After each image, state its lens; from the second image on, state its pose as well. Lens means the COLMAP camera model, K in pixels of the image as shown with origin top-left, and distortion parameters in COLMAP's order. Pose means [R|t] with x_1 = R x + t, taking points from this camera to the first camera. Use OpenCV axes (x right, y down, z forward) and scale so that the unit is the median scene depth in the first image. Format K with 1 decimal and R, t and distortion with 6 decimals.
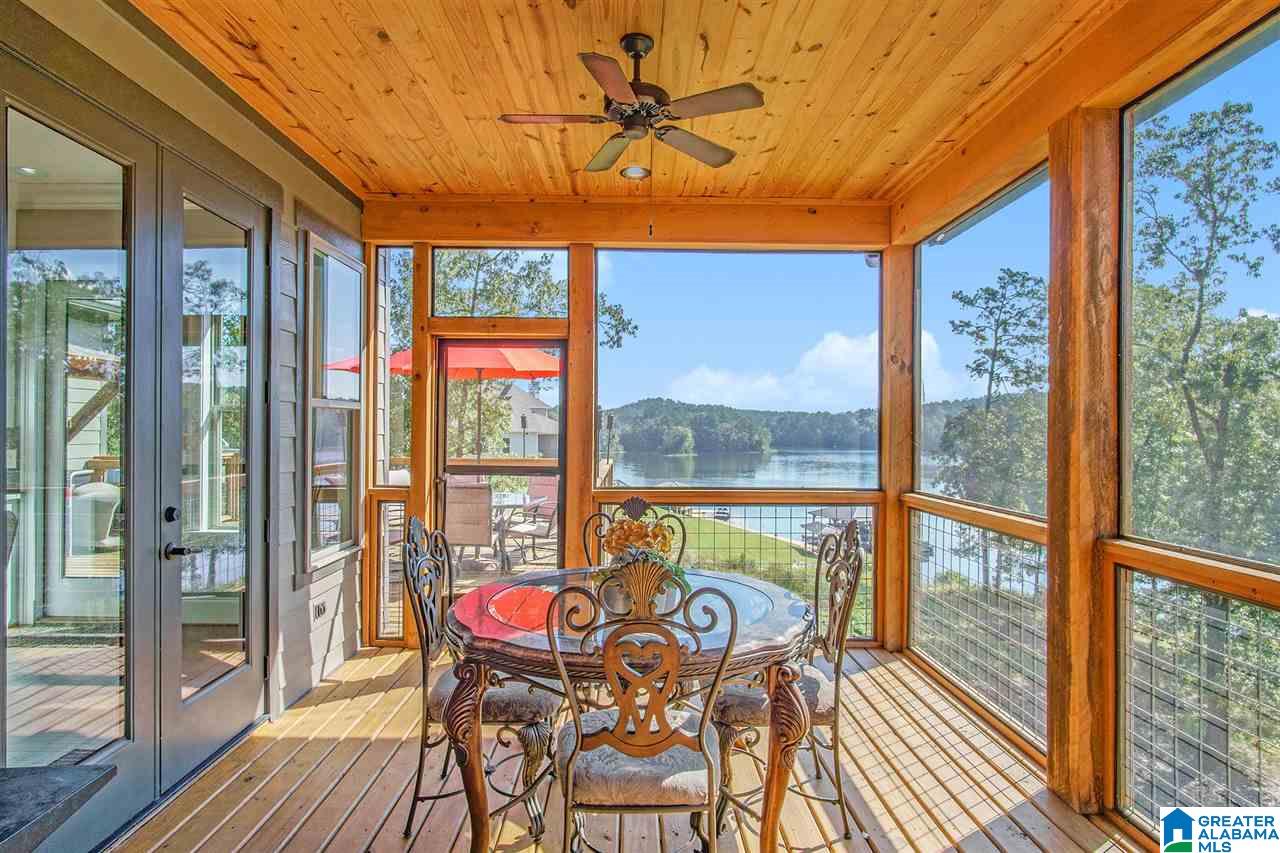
lens RADIAL K [[715.6, 0, 640.0], [0, 715.6, 426.5], [0, 0, 1]] dist [-0.003753, -0.000390]
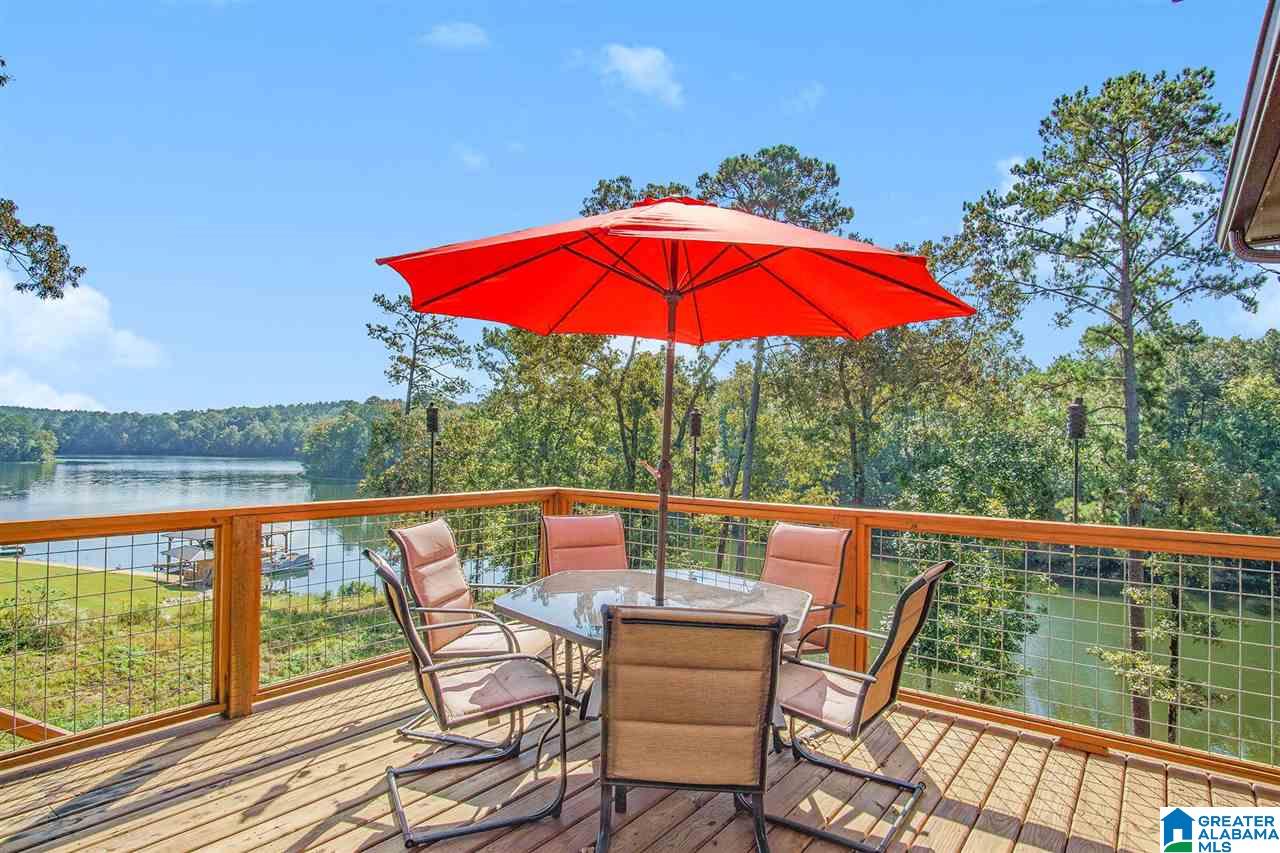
lens RADIAL K [[710.8, 0, 640.9], [0, 710.8, 434.4], [0, 0, 1]] dist [-0.009769, -0.000030]
pose [[0.633015, 0.008835, 0.774089, -0.078656], [-0.011425, 0.999933, -0.002070, -0.000245], [-0.774055, -0.007534, 0.633074, 0.107042]]
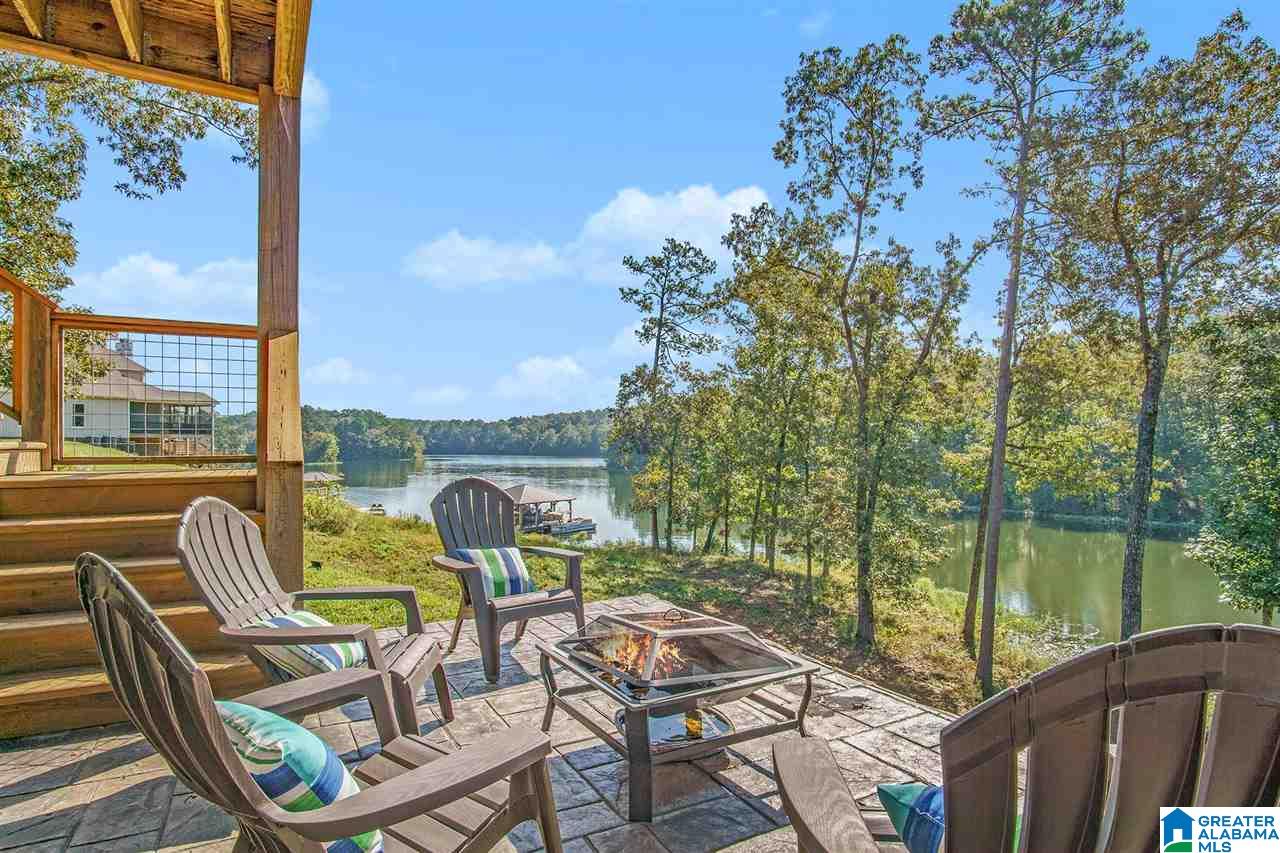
lens RADIAL K [[710.8, 0, 640.9], [0, 710.8, 434.4], [0, 0, 1]] dist [-0.009769, -0.000030]
pose [[0.886533, -0.003460, 0.462653, -0.009870], [0.006768, 0.999962, -0.005490, 0.069969], [-0.462616, 0.007998, 0.886523, 0.093792]]
